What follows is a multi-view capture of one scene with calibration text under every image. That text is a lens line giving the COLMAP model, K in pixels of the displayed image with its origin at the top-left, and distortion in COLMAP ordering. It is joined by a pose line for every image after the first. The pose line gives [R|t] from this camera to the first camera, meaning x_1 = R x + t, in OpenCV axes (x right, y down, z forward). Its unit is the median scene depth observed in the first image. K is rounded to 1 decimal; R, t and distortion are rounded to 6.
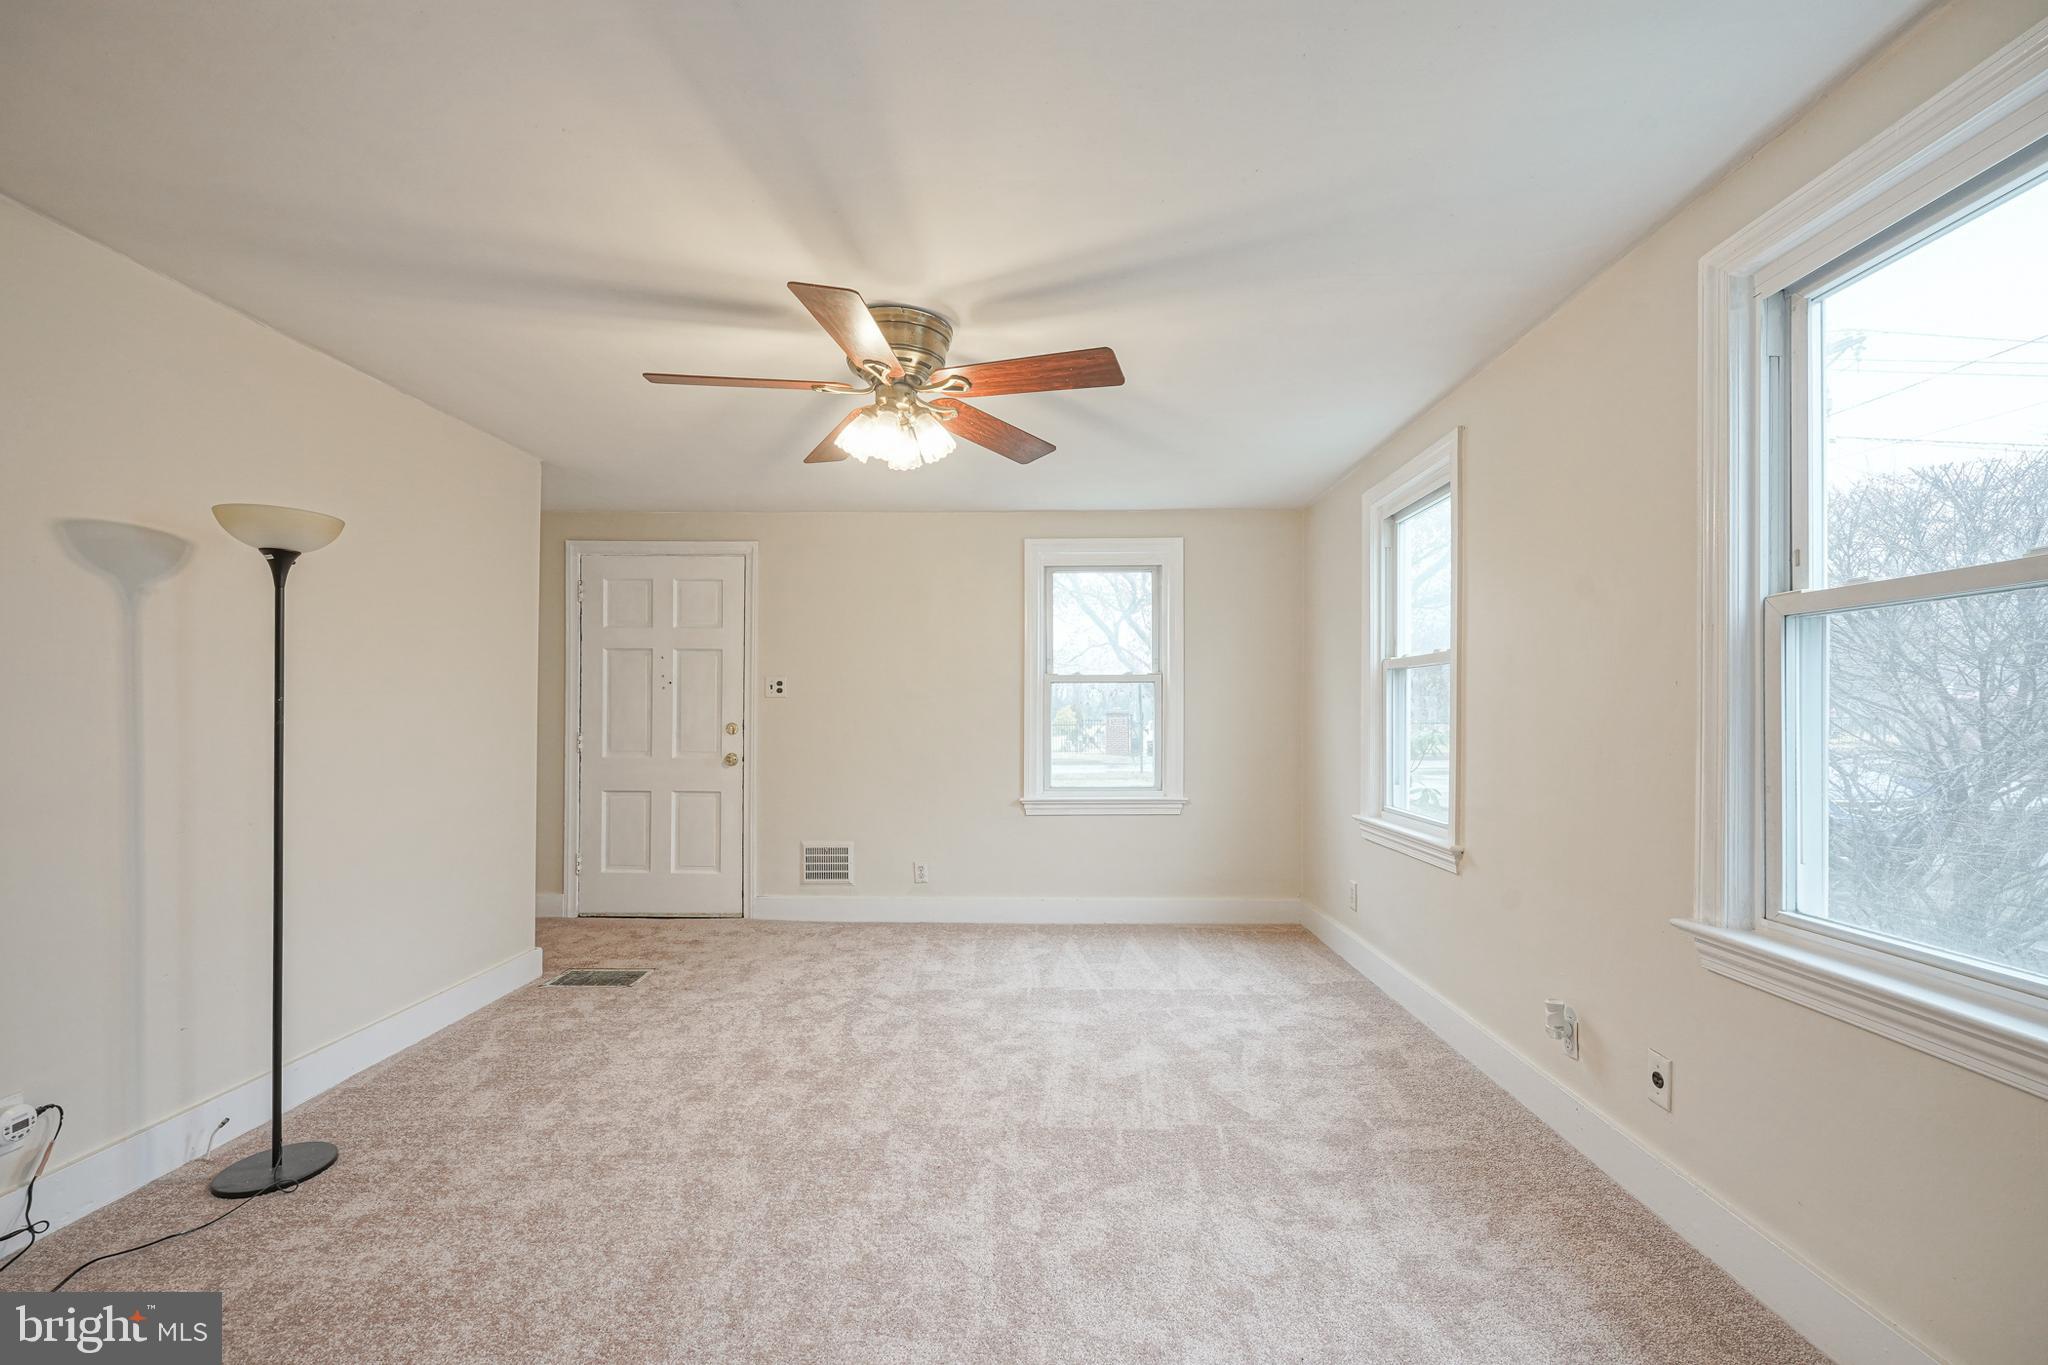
lens RADIAL K [[851.8, 0, 1031.2], [0, 851.8, 704.6], [0, 0, 1]] dist [-0.001203, -0.000117]
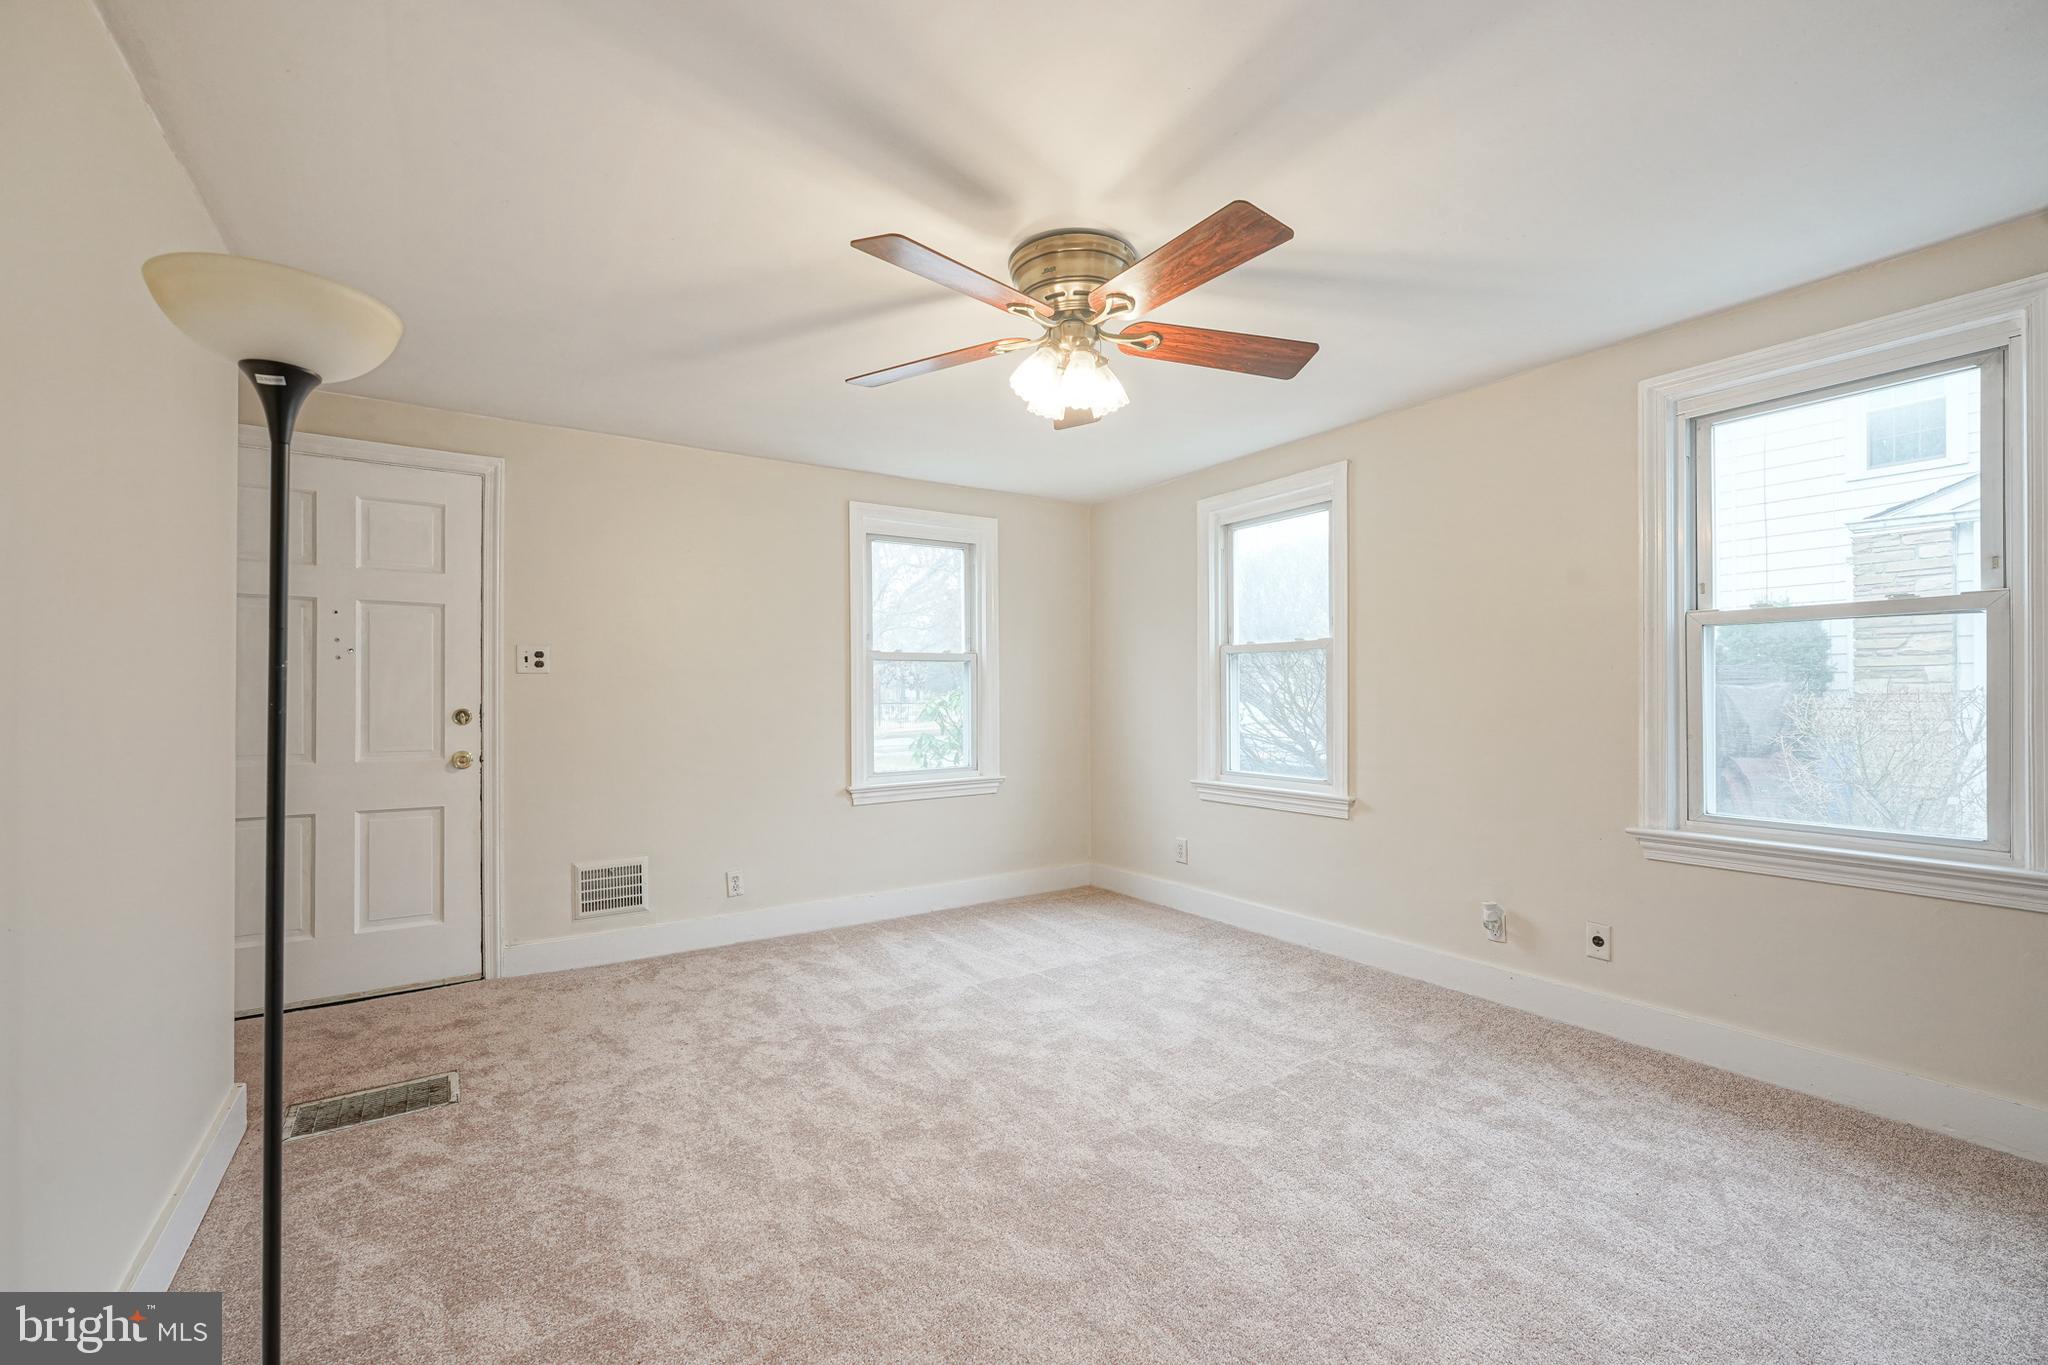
lens RADIAL K [[847.1, 0, 1029.0], [0, 847.1, 690.6], [0, 0, 1]] dist [-0.001667, -0.000031]
pose [[0.824147, -0.002797, 0.566369, -0.419407], [0.000056, 0.999988, 0.004857, 0.003552], [-0.566376, -0.003971, 0.824138, 0.173858]]
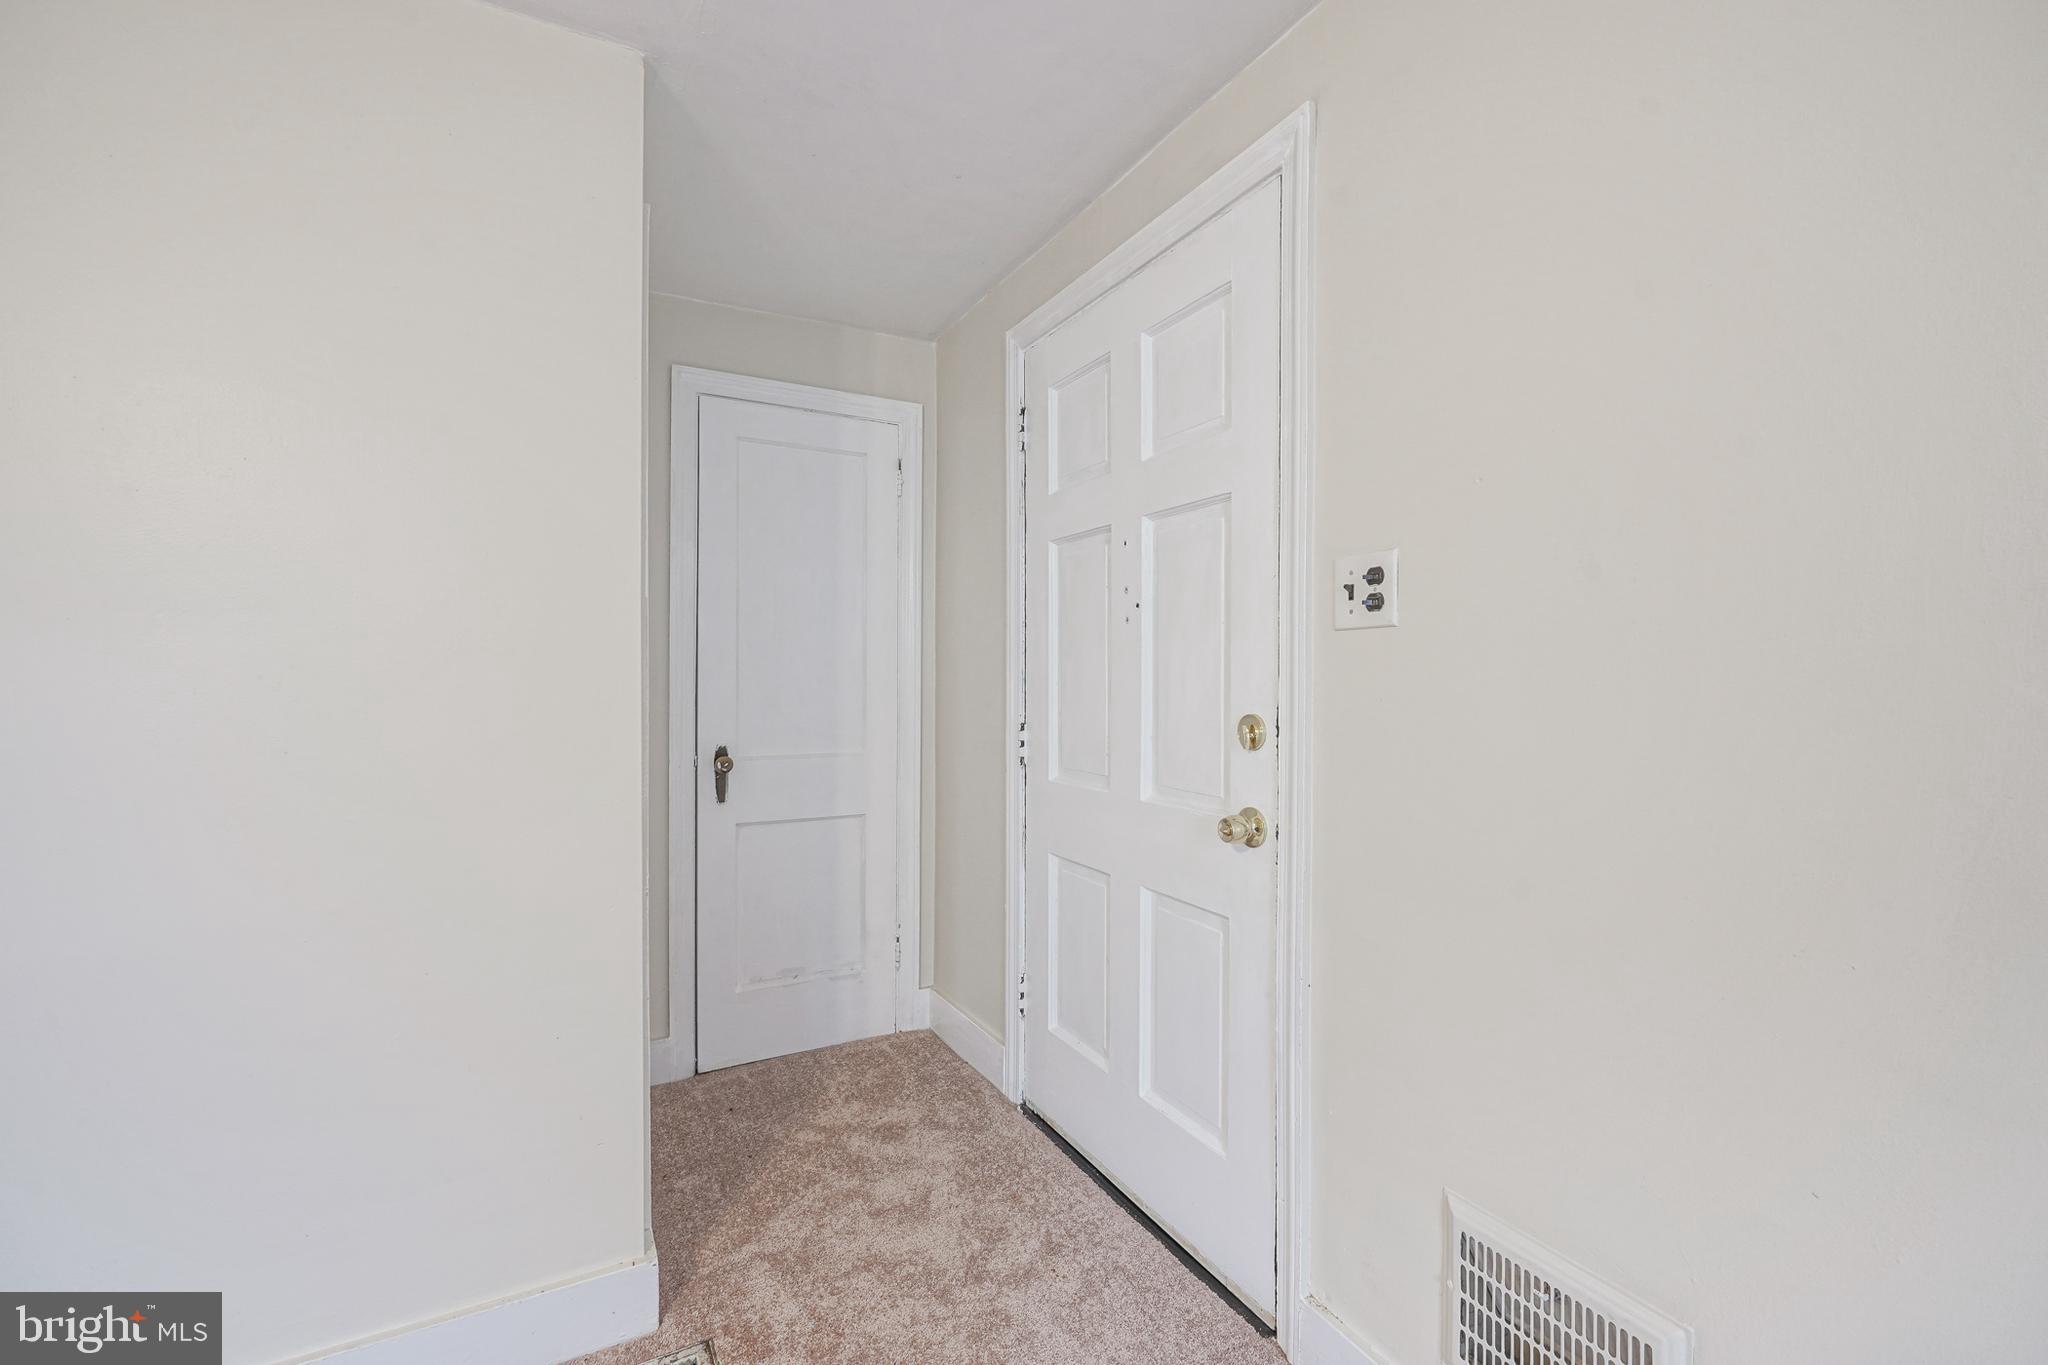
lens RADIAL K [[847.1, 0, 1029.0], [0, 847.1, 690.6], [0, 0, 1]] dist [-0.001667, -0.000031]
pose [[0.474904, 0.006986, -0.880010, -0.125627], [0.008800, 0.999881, 0.012686, 0.008785], [0.879993, -0.013769, 0.474786, 0.896140]]
